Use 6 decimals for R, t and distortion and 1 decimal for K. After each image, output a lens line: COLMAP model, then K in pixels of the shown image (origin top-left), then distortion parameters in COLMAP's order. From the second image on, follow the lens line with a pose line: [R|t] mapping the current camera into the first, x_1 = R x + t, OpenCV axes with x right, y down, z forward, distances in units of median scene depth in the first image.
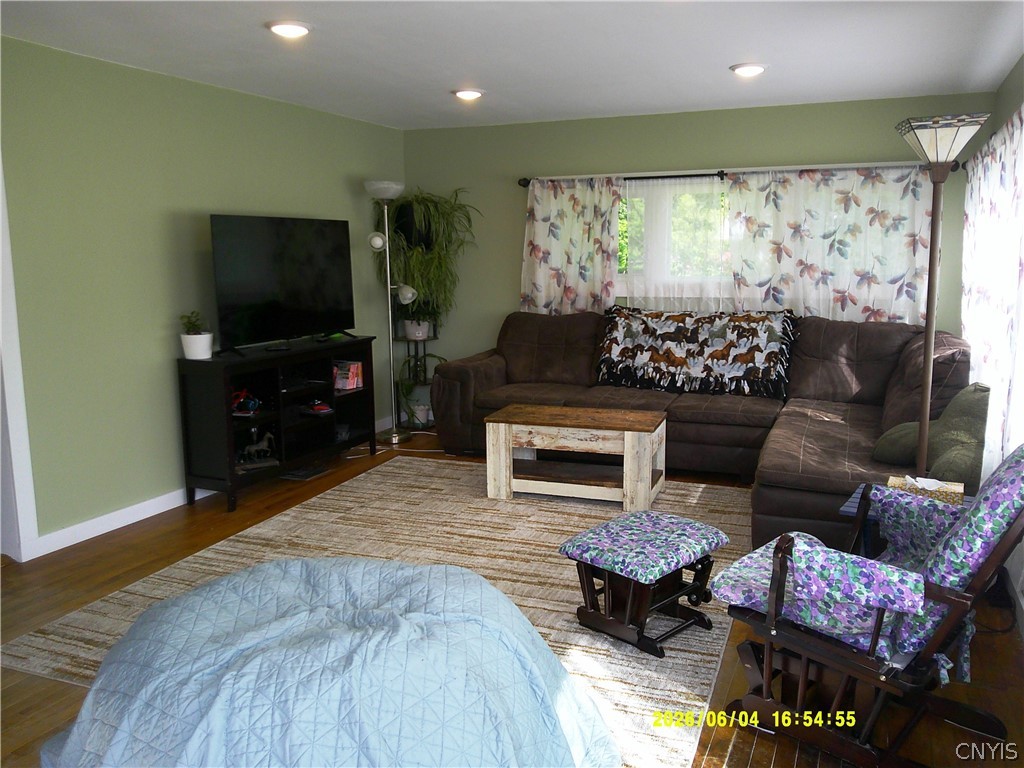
lens RADIAL K [[865.1, 0, 512.1], [0, 865.1, 389.7], [0, 0, 1]] dist [0.070302, -0.114156]
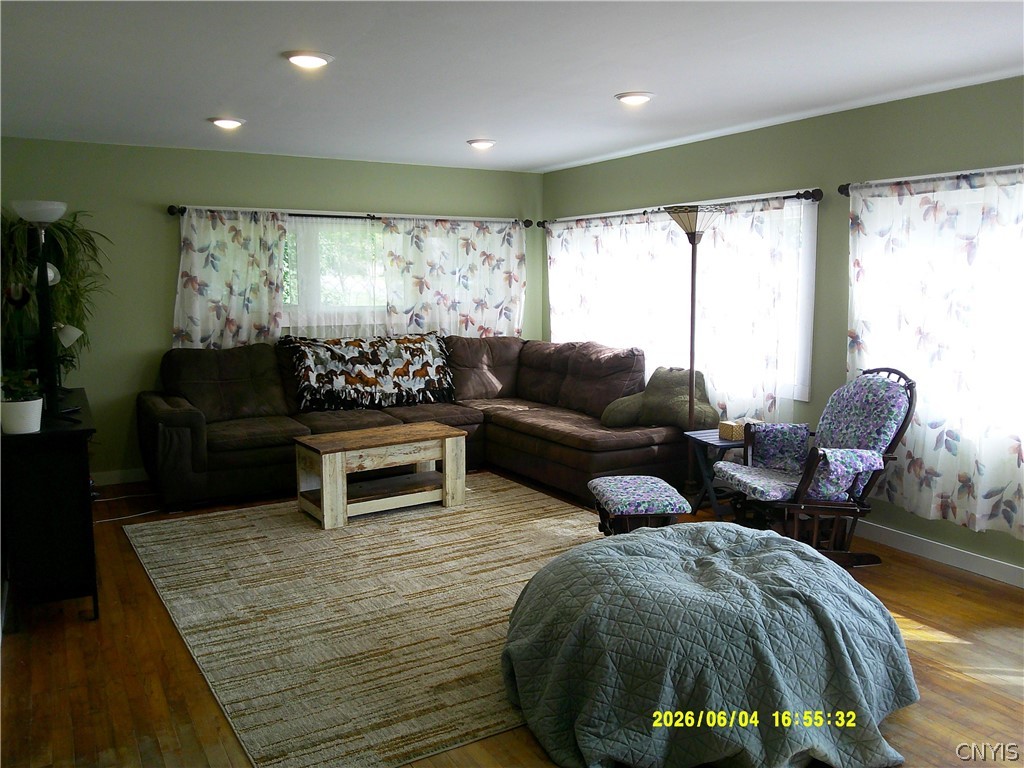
lens RADIAL K [[865.1, 0, 540.6], [0, 865.1, 383.6], [0, 0, 1]] dist [0.070302, -0.114156]
pose [[0.575528, -0.098145, 0.811871, -0.613534], [0.127556, 0.991395, 0.029425, -0.036121], [-0.807773, 0.086624, 0.583095, 0.175416]]
